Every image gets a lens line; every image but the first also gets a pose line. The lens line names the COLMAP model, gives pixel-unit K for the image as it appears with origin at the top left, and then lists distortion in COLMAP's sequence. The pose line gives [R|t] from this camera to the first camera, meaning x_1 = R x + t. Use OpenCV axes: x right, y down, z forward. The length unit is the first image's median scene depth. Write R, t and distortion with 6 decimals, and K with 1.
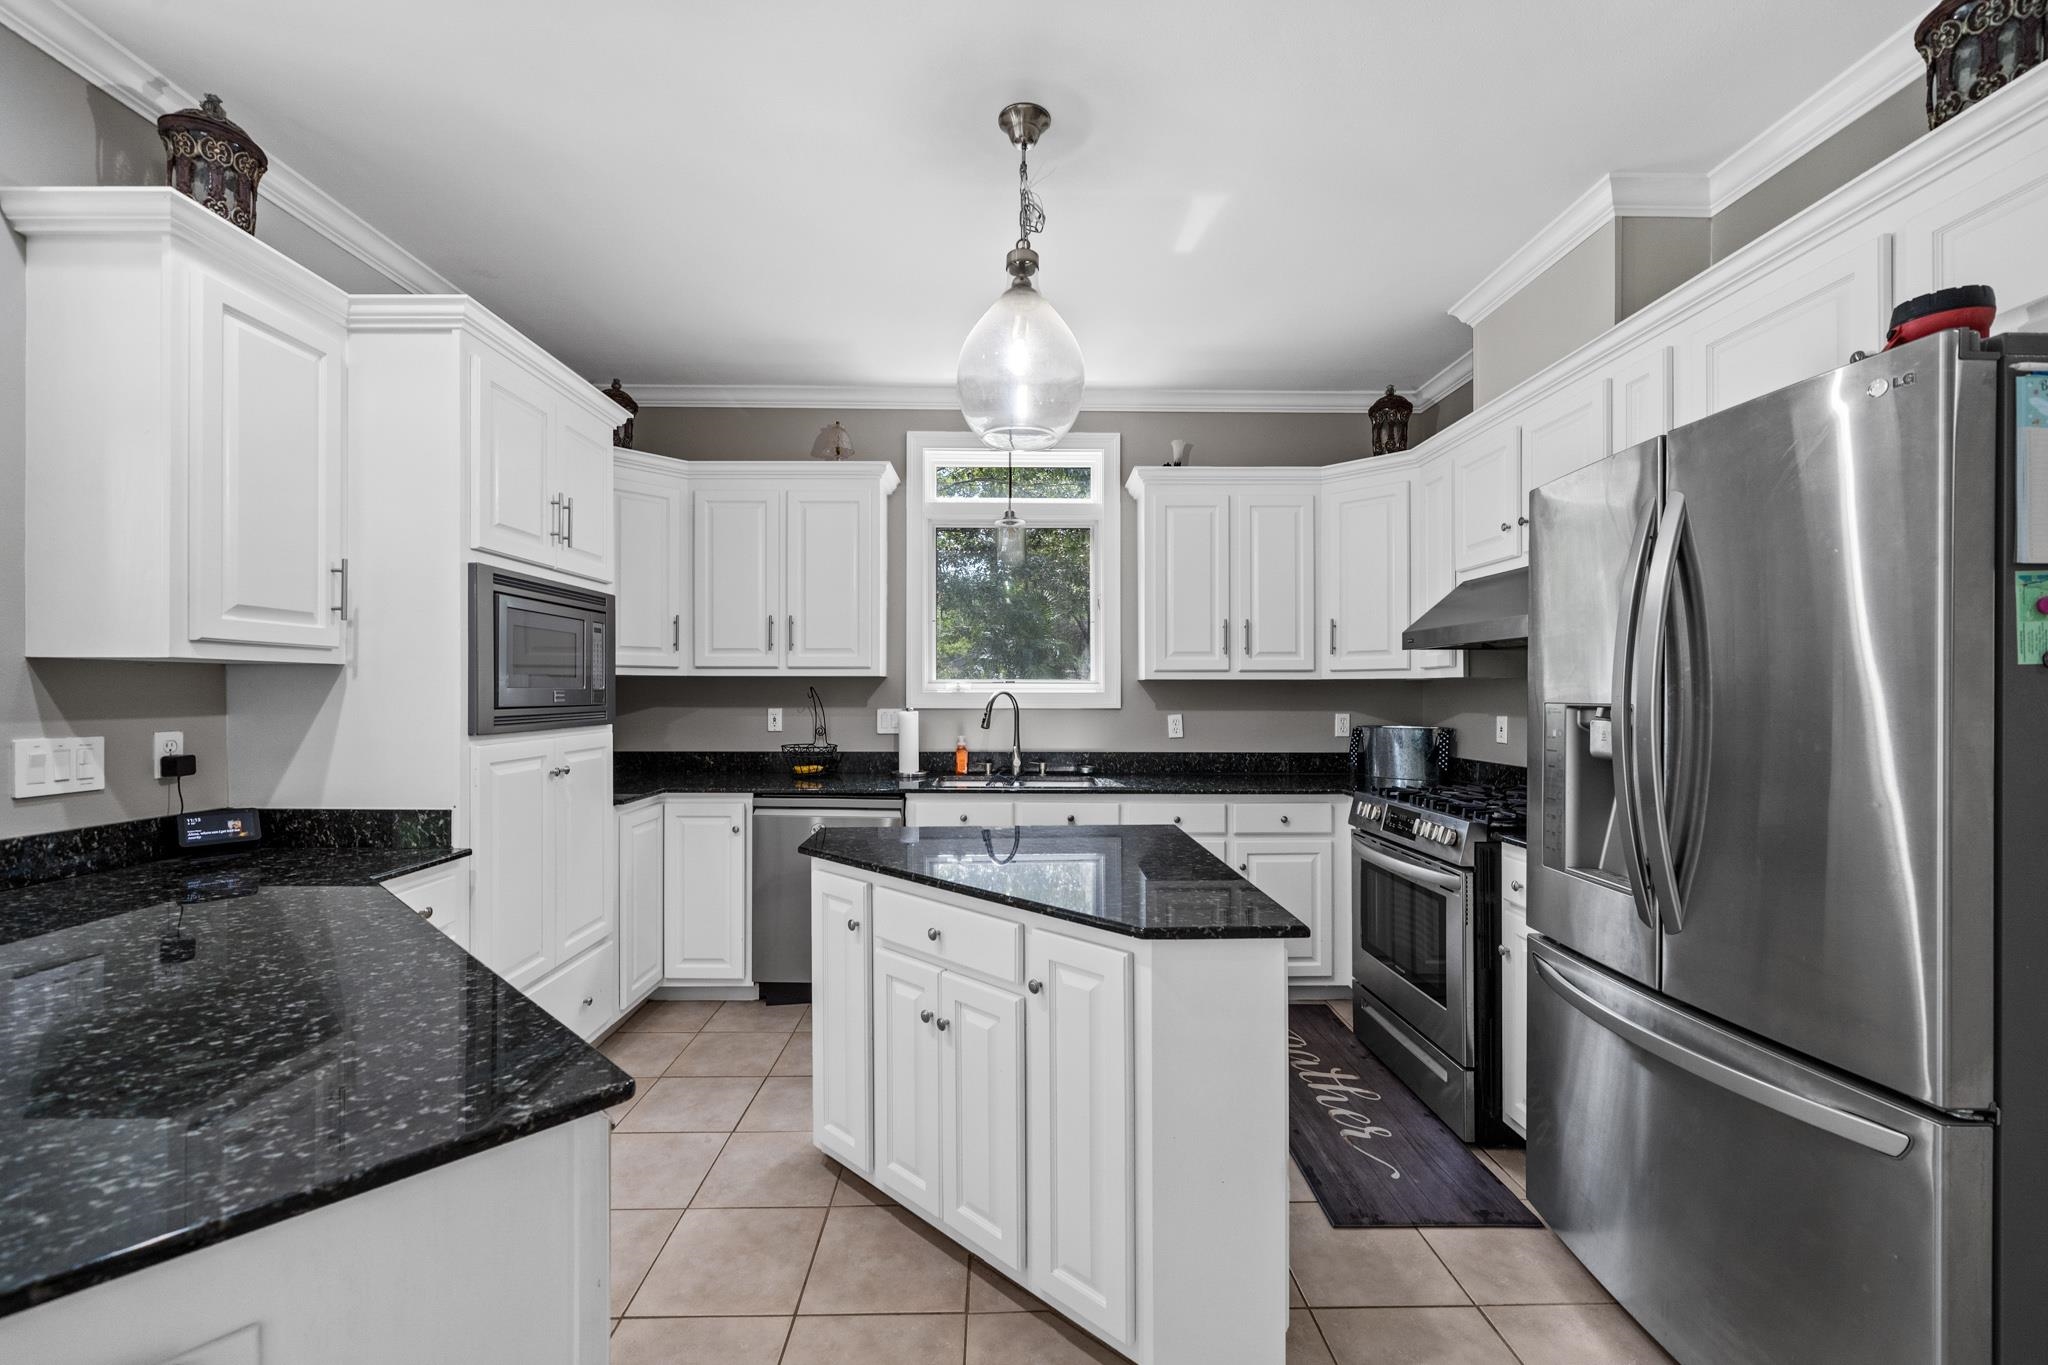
lens RADIAL K [[841.8, 0, 1024.3], [0, 841.8, 686.8], [0, 0, 1]] dist [-0.002516, 0.000492]
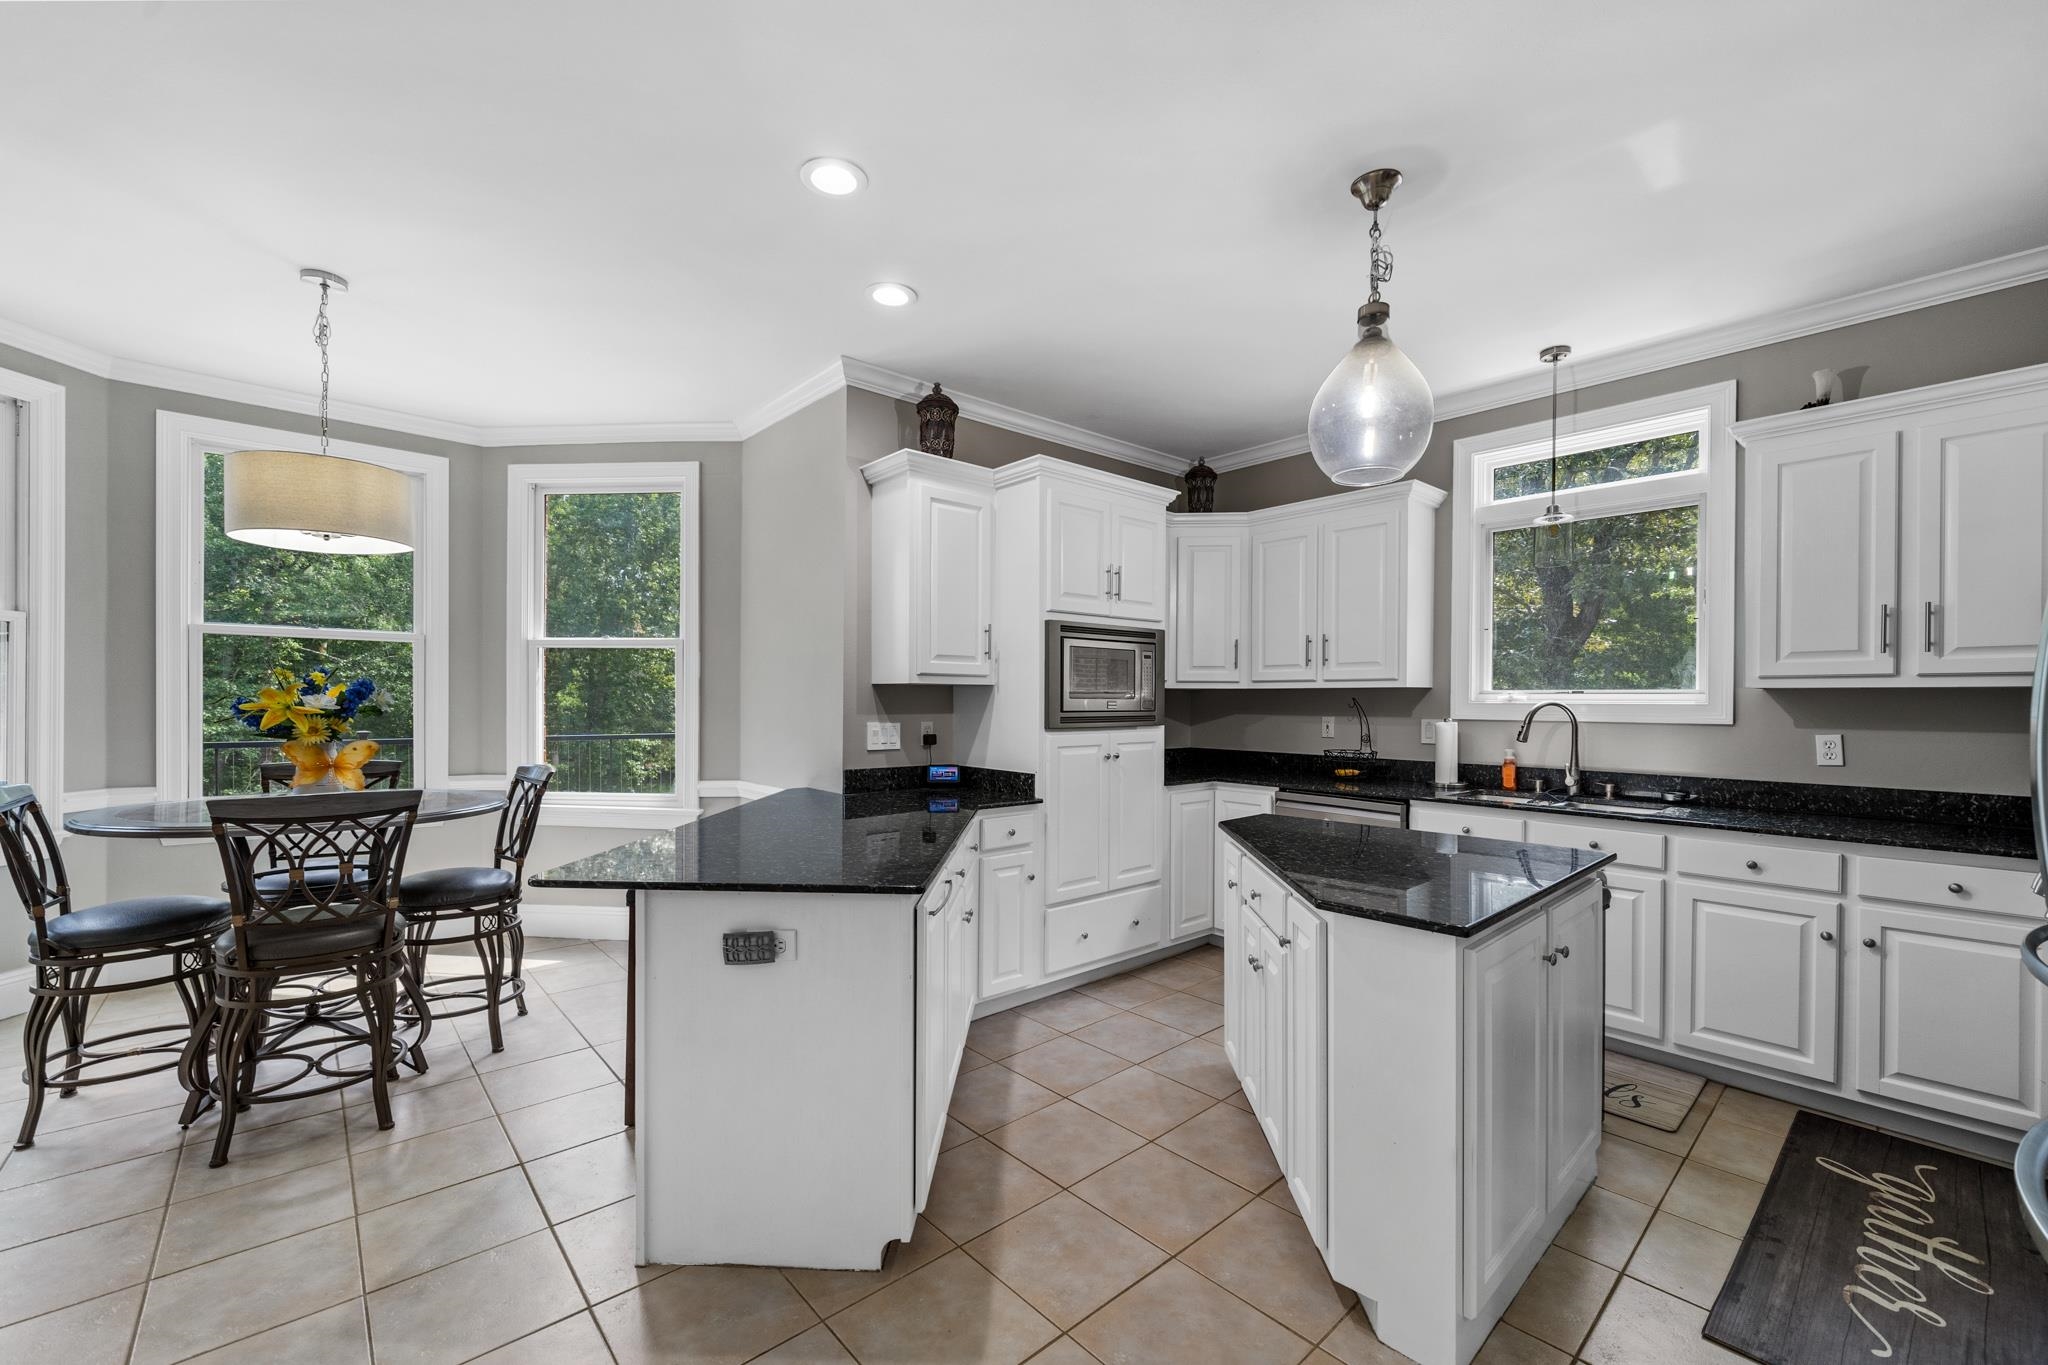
lens RADIAL K [[841.8, 0, 1013.9], [0, 841.8, 695.6], [0, 0, 1]] dist [-0.002516, 0.000492]
pose [[0.642129, -0.002060, -0.766594, 0.391426], [0.000849, 0.999998, -0.001976, -0.001065], [0.766596, 0.000618, 0.642130, -0.051260]]
